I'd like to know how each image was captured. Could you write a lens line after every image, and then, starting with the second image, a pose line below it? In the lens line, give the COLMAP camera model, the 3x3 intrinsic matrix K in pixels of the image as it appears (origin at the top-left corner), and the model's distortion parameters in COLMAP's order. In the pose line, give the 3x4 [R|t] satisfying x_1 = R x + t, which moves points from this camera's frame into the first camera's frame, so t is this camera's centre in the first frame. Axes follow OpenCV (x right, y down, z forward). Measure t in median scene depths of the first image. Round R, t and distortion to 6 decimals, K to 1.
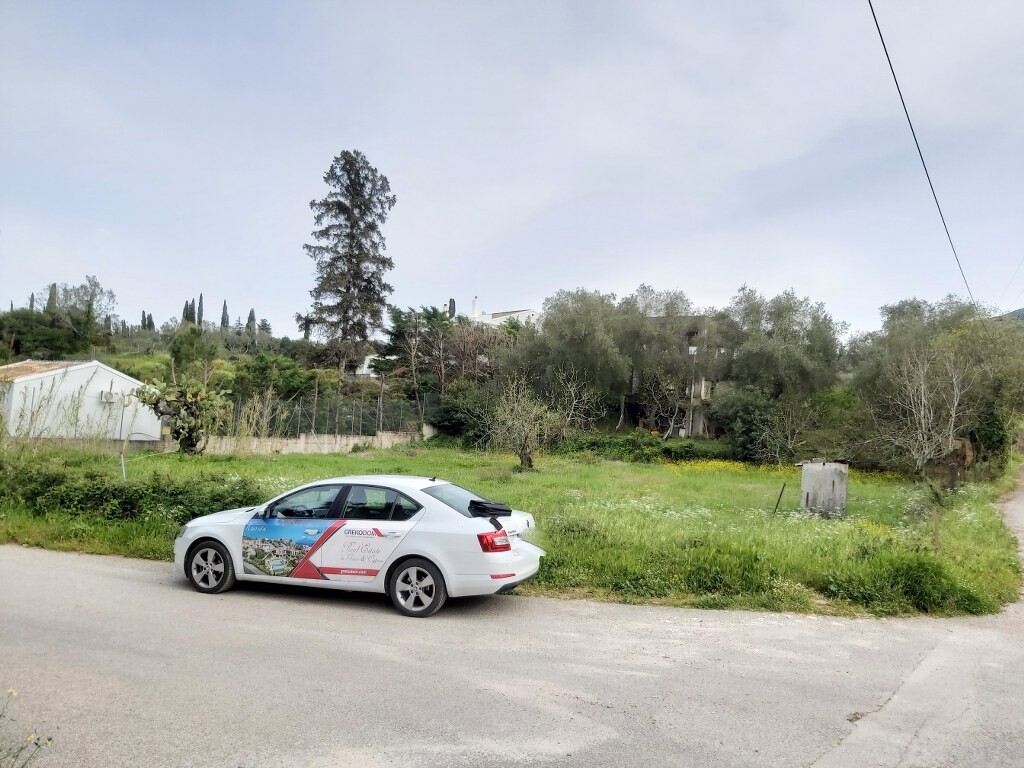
lens RADIAL K [[788.5, 0, 511.9], [0, 788.5, 380.2], [0, 0, 1]] dist [0.050908, -0.097328]
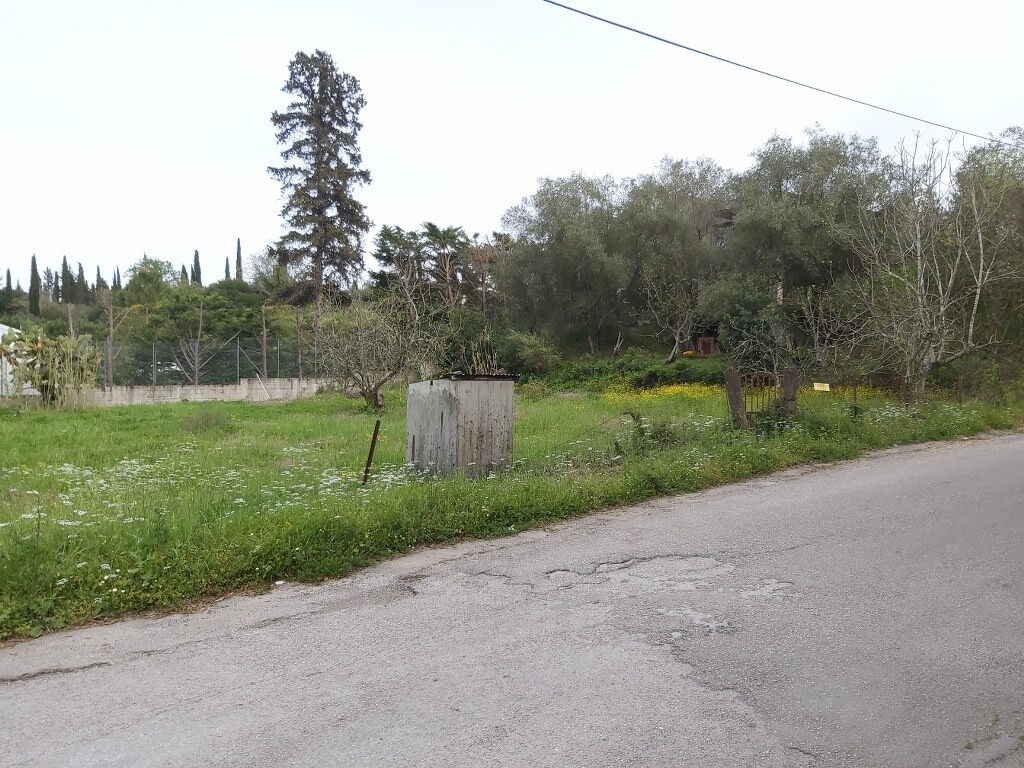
lens RADIAL K [[788.5, 0, 515.4], [0, 788.5, 377.4], [0, 0, 1]] dist [0.050908, -0.097328]
pose [[0.940774, -0.055388, -0.334480, 0.284804], [0.079020, 0.995216, 0.057451, 0.034249], [0.329698, -0.080479, 0.940650, 0.232391]]
